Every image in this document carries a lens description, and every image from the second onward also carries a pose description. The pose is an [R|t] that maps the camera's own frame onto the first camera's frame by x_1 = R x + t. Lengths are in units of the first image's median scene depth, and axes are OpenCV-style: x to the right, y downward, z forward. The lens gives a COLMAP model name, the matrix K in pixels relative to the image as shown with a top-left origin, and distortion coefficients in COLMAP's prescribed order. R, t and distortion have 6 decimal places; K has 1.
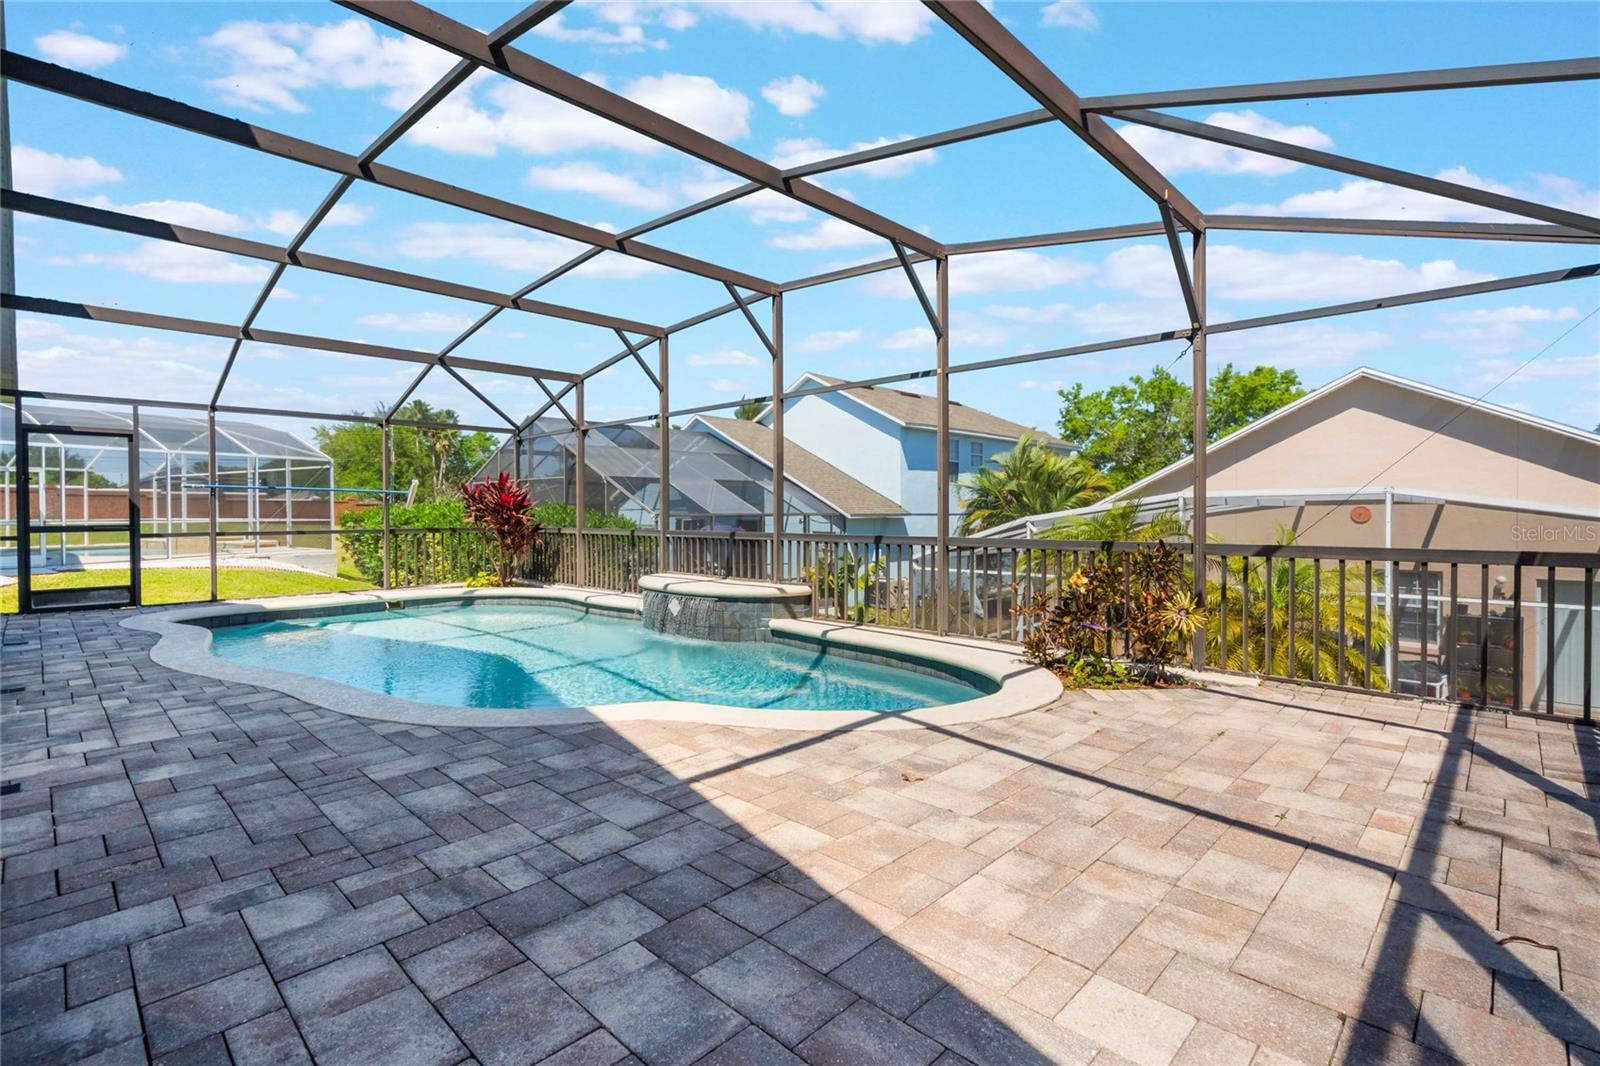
lens RADIAL K [[740.3, 0, 800.0], [0, 740.3, 533.0], [0, 0, 1]] dist [-0.001768, -0.000220]
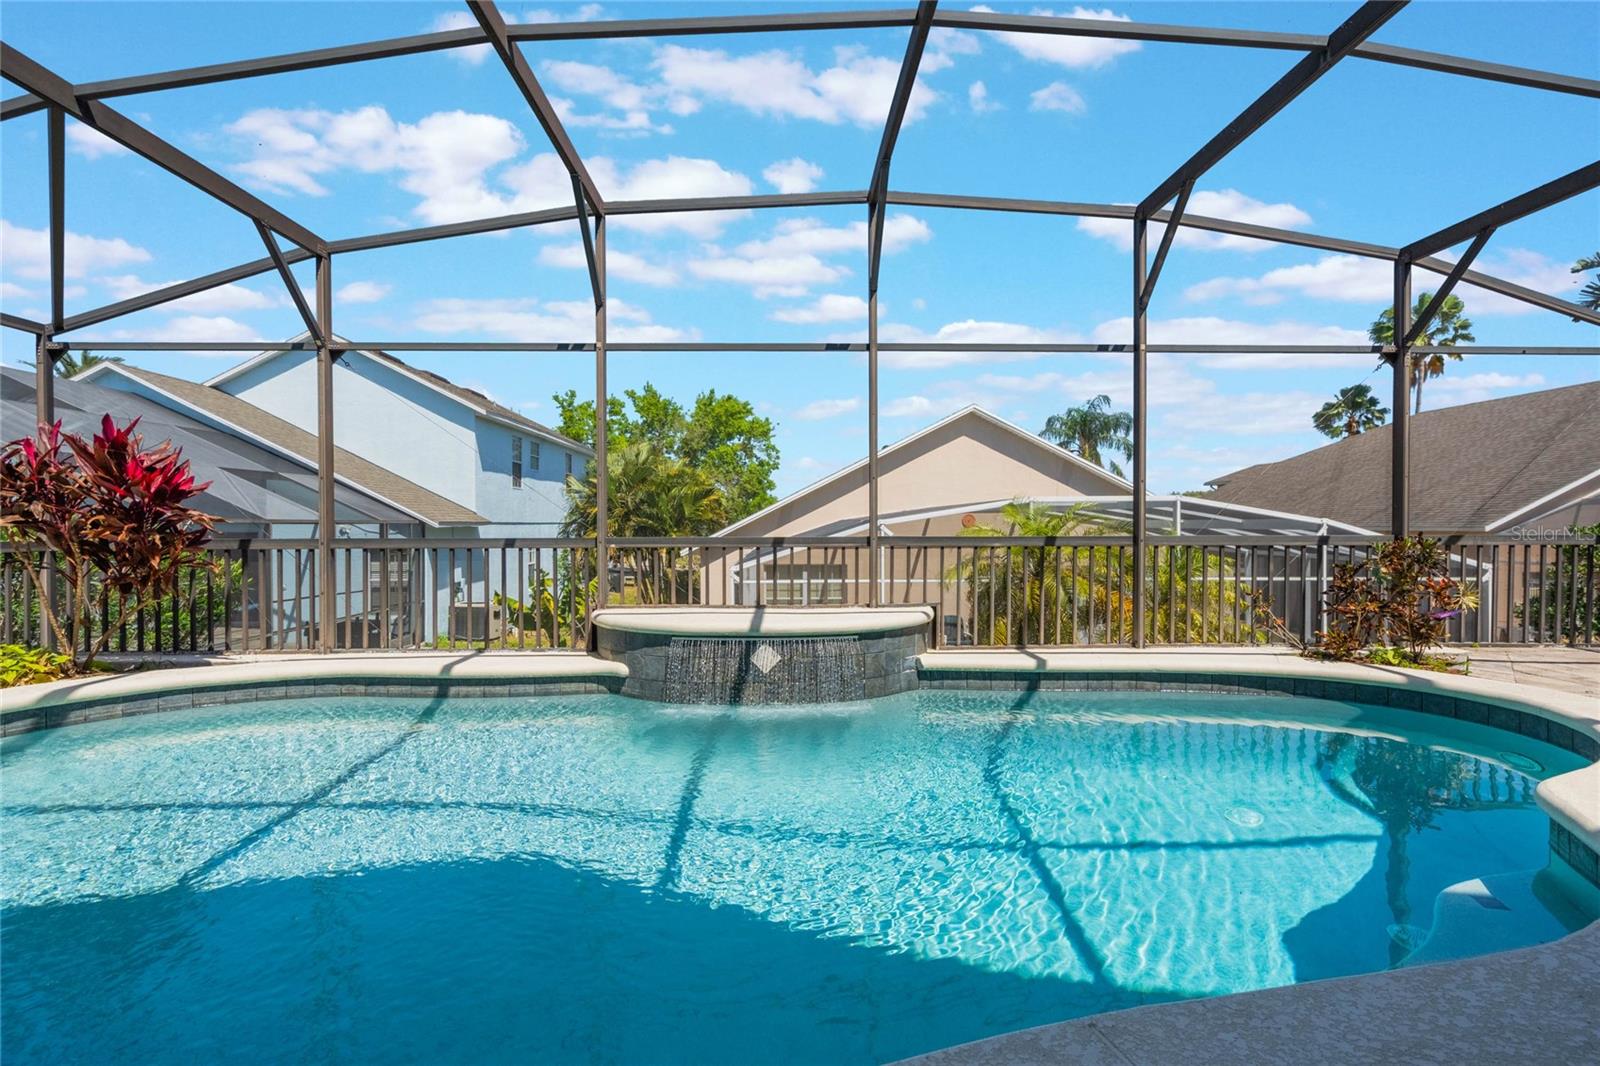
lens RADIAL K [[695.6, 0, 800.0], [0, 695.6, 533.0], [0, 0, 1]] dist [0.024709, -0.000045]
pose [[0.697690, -0.013966, 0.716264, -0.656527], [0.016573, 0.999857, 0.003352, -0.007725], [-0.716208, 0.009532, 0.697821, 0.665570]]
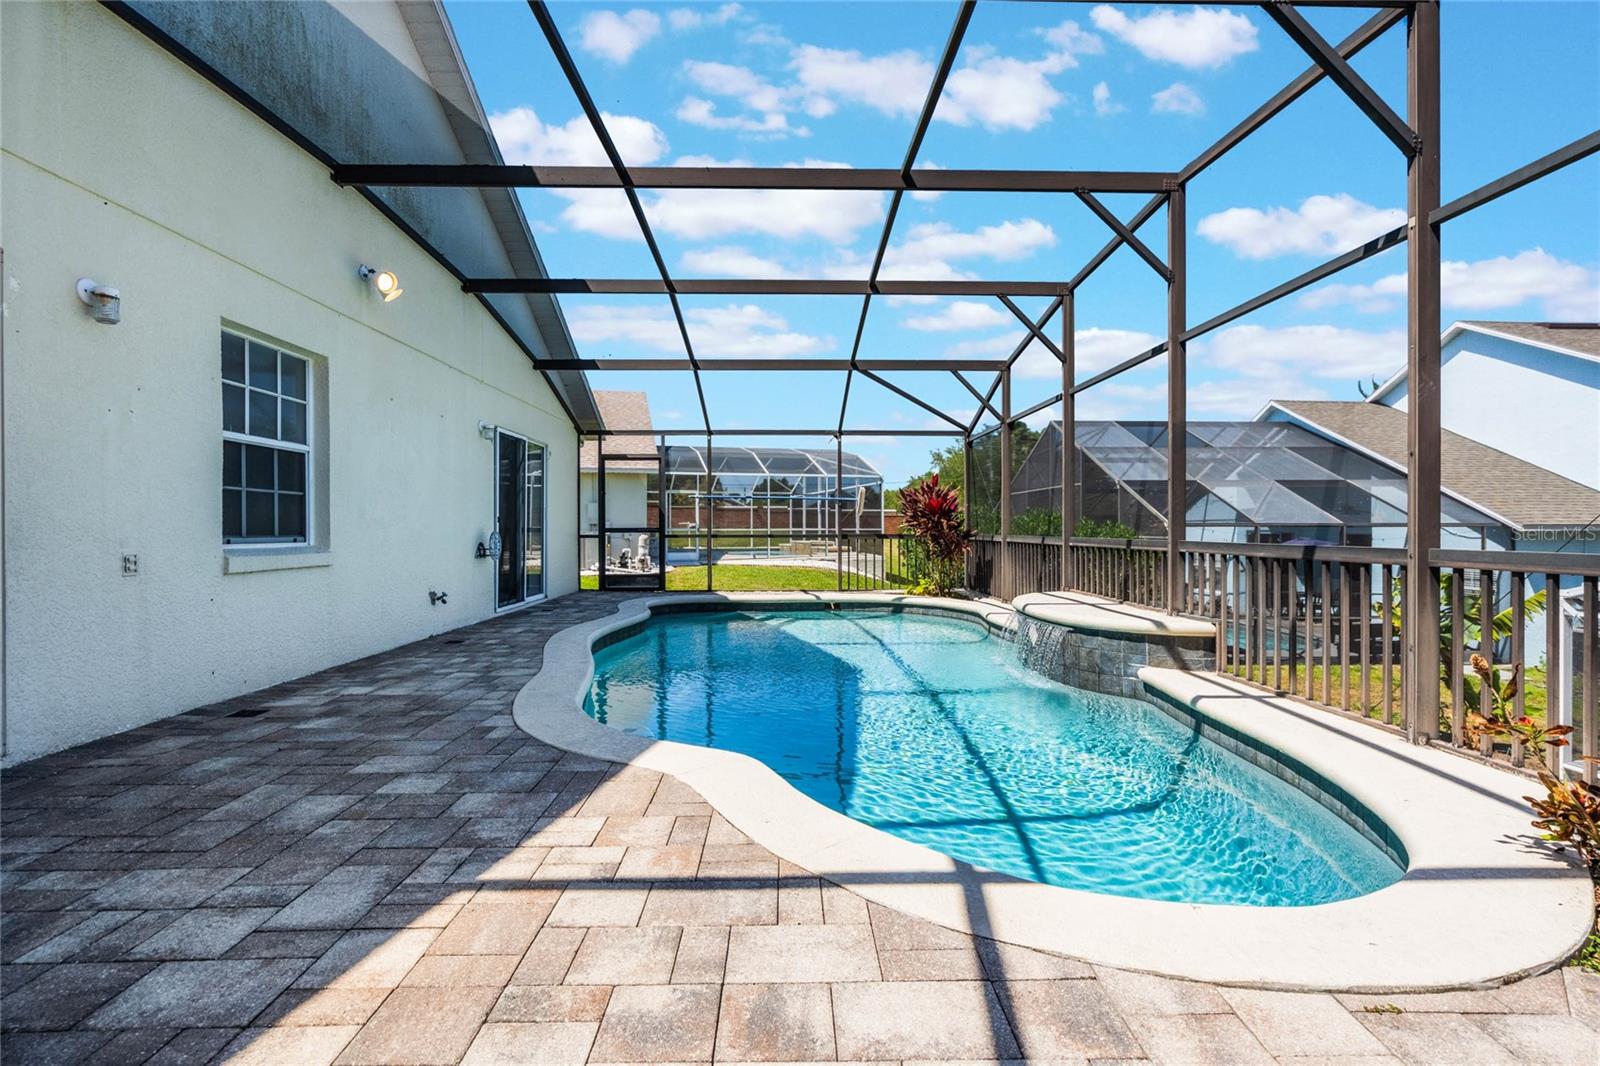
lens RADIAL K [[740.3, 0, 800.0], [0, 740.3, 533.0], [0, 0, 1]] dist [-0.001768, -0.000220]
pose [[0.713430, 0.007633, -0.700685, 0.229476], [-0.021715, 0.999701, -0.011220, 0.009492], [0.700390, 0.023220, 0.713383, 0.319879]]
